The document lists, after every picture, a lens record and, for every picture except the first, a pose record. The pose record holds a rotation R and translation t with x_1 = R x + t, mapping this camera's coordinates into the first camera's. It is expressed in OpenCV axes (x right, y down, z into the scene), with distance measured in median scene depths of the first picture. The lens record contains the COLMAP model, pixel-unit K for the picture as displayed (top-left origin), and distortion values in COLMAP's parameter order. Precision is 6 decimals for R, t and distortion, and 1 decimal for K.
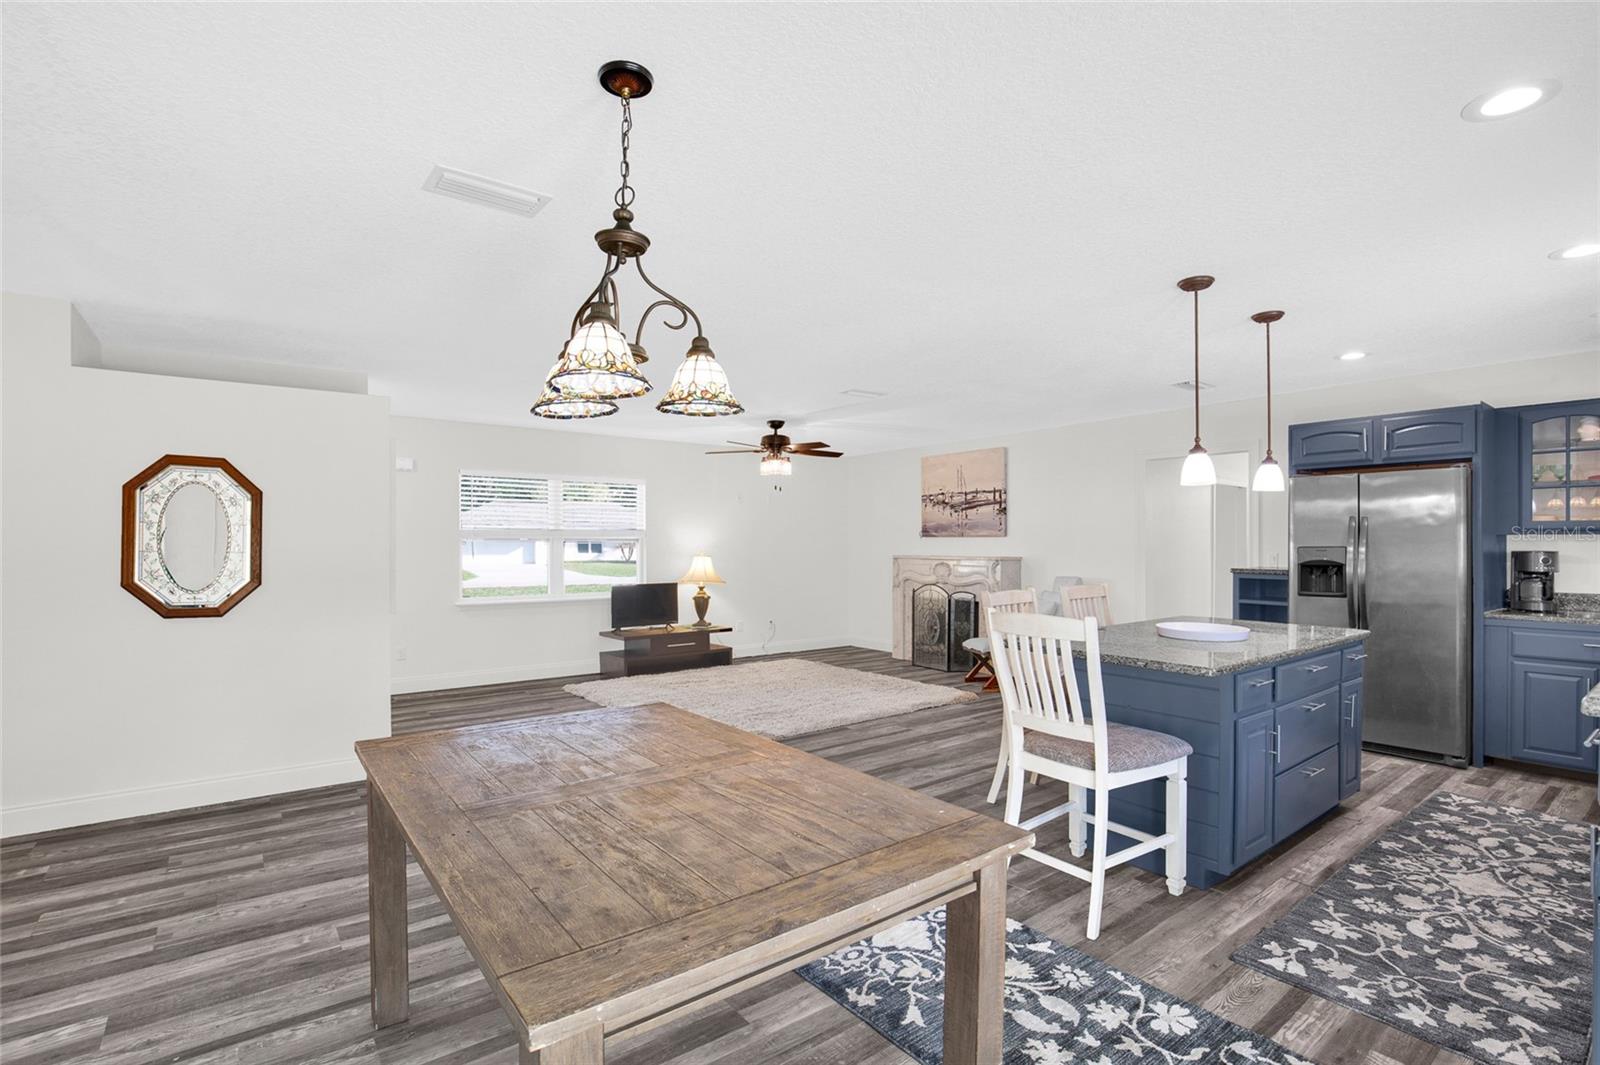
lens RADIAL K [[740.1, 0, 813.3], [0, 740.1, 551.9], [0, 0, 1]] dist [-0.013100, 0.001331]
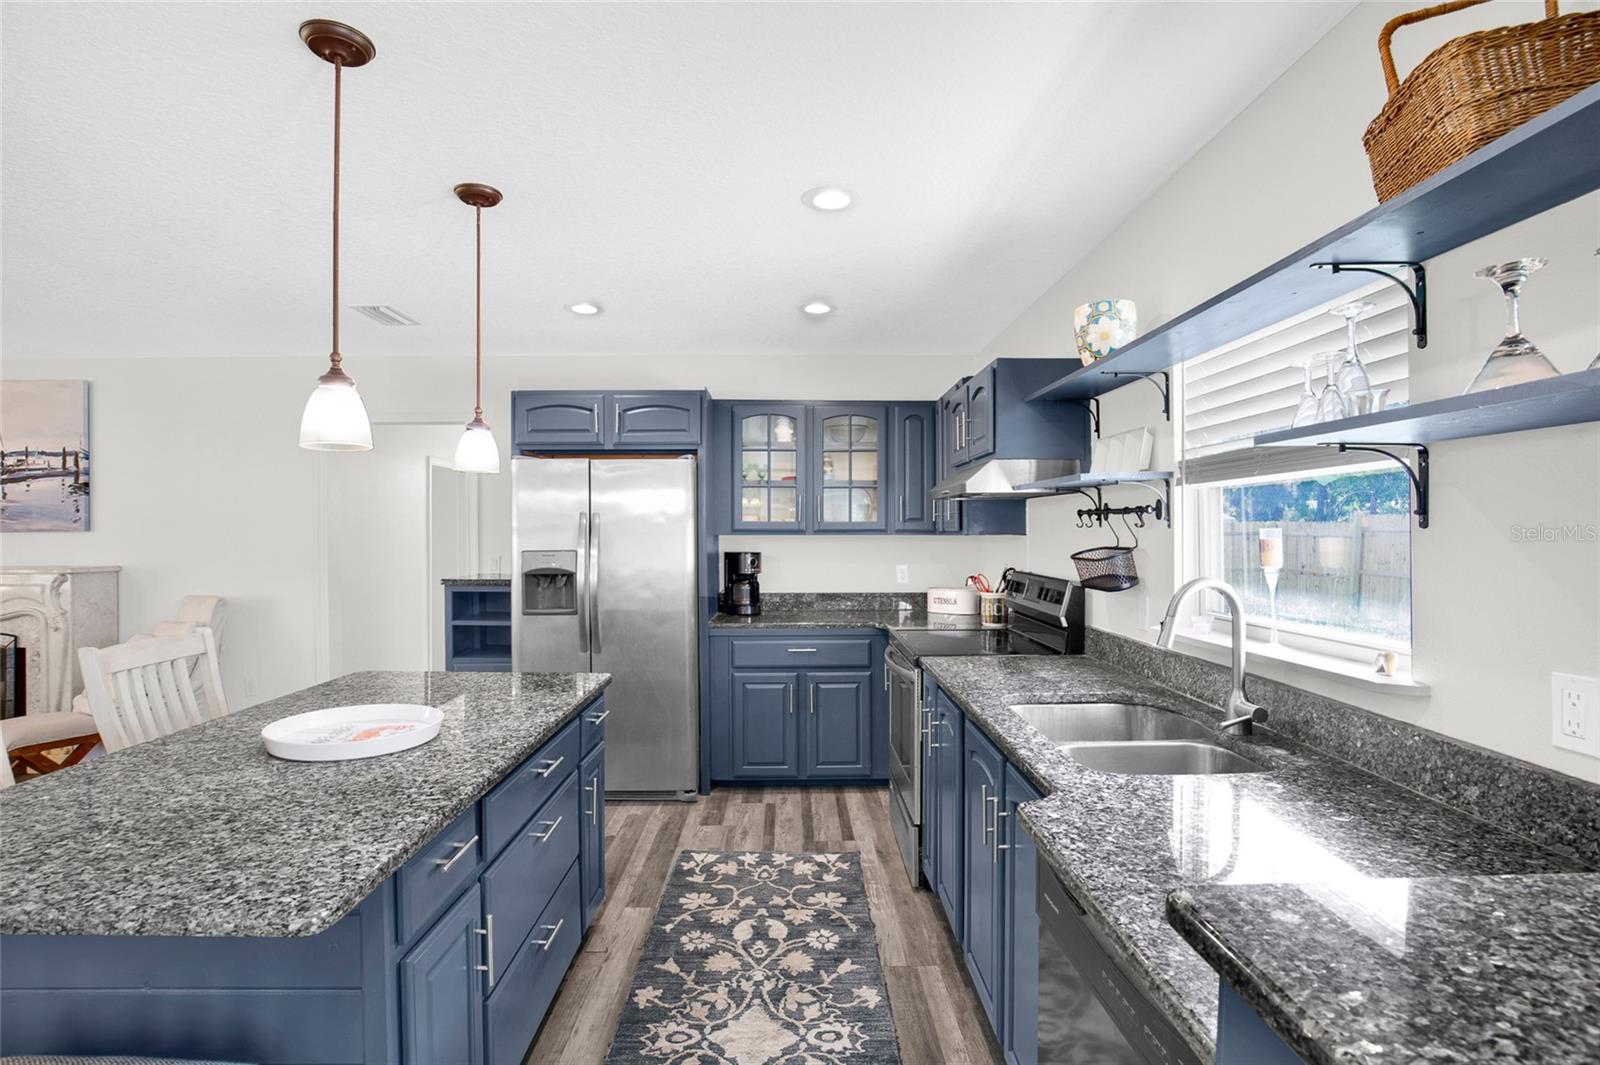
lens RADIAL K [[767.8, 0, 800.0], [0, 767.8, 532.5], [0, 0, 1]] dist [-0.030382, 0.001009]
pose [[0.601829, -0.002791, 0.798620, 0.235066], [0.009434, 0.999949, -0.003615, -0.023789], [-0.798569, 0.009710, 0.601825, 0.348131]]
